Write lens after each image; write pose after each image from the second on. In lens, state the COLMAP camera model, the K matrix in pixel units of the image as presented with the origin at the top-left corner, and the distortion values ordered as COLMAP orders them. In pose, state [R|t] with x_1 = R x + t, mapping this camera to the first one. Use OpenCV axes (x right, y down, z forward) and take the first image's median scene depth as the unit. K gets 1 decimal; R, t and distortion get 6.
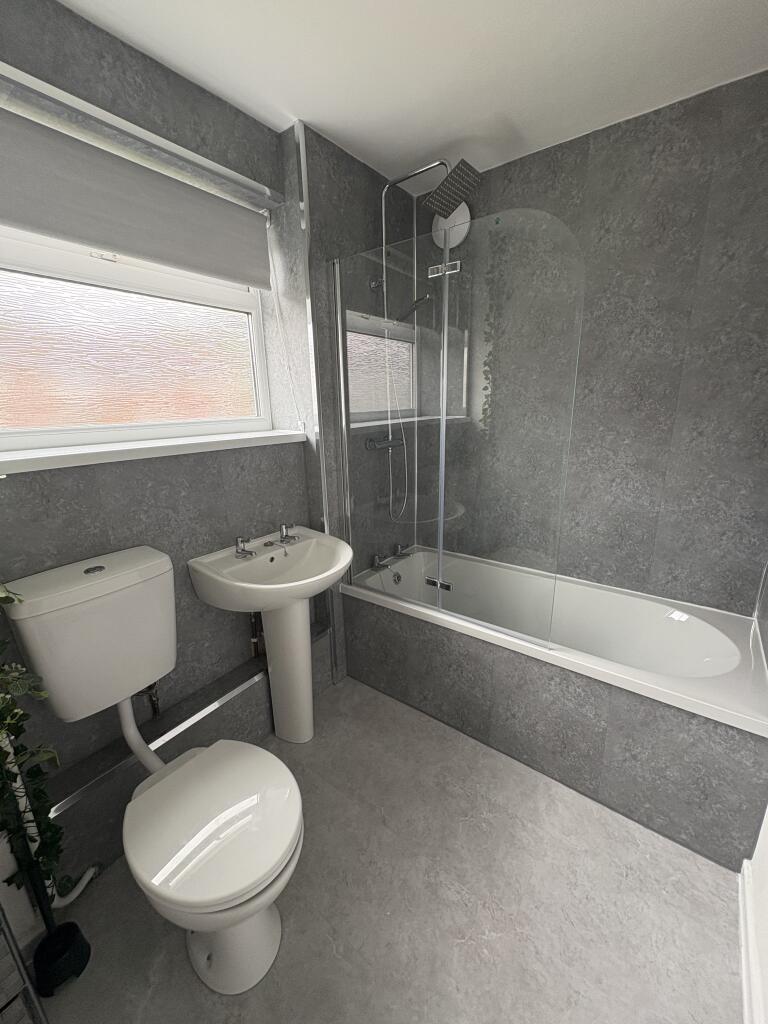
lens RADIAL K [[408.5, 0, 383.6], [0, 408.5, 511.2], [0, 0, 1]] dist [-0.001528, -0.000085]
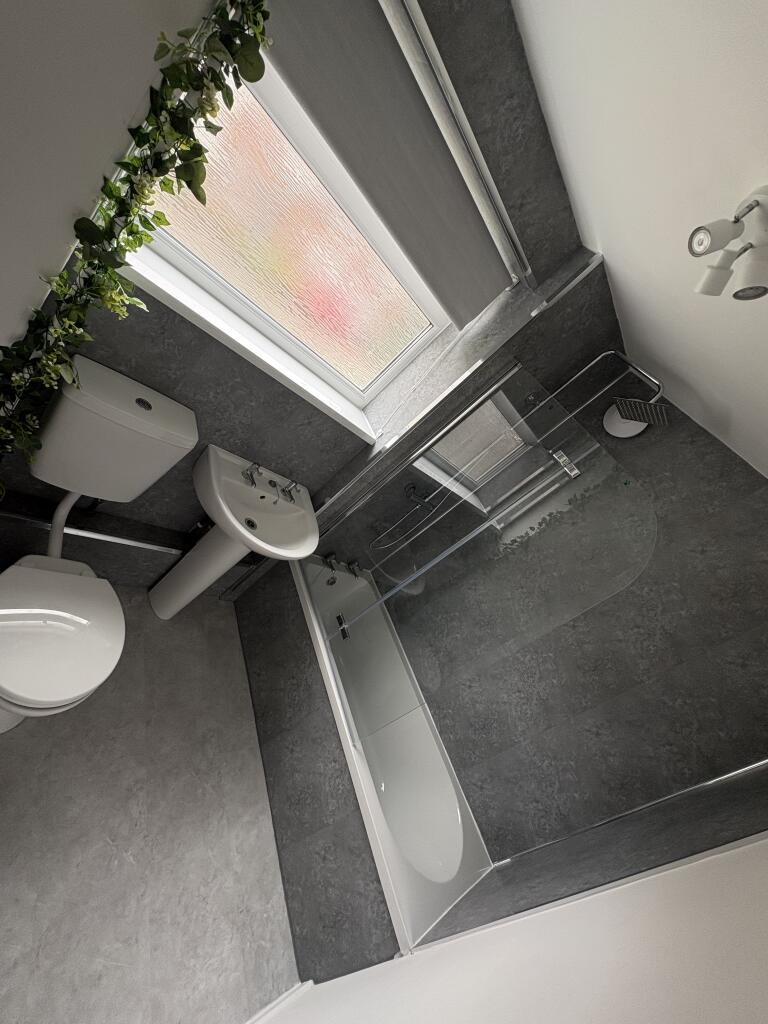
lens RADIAL K [[408.5, 0, 383.8], [0, 408.5, 513.1], [0, 0, 1]] dist [-0.001528, -0.000085]
pose [[0.624495, 0.780806, 0.018657, -0.059797], [-0.779559, 0.621677, 0.076195, -0.194290], [0.047895, -0.062128, 0.996918, -0.076897]]
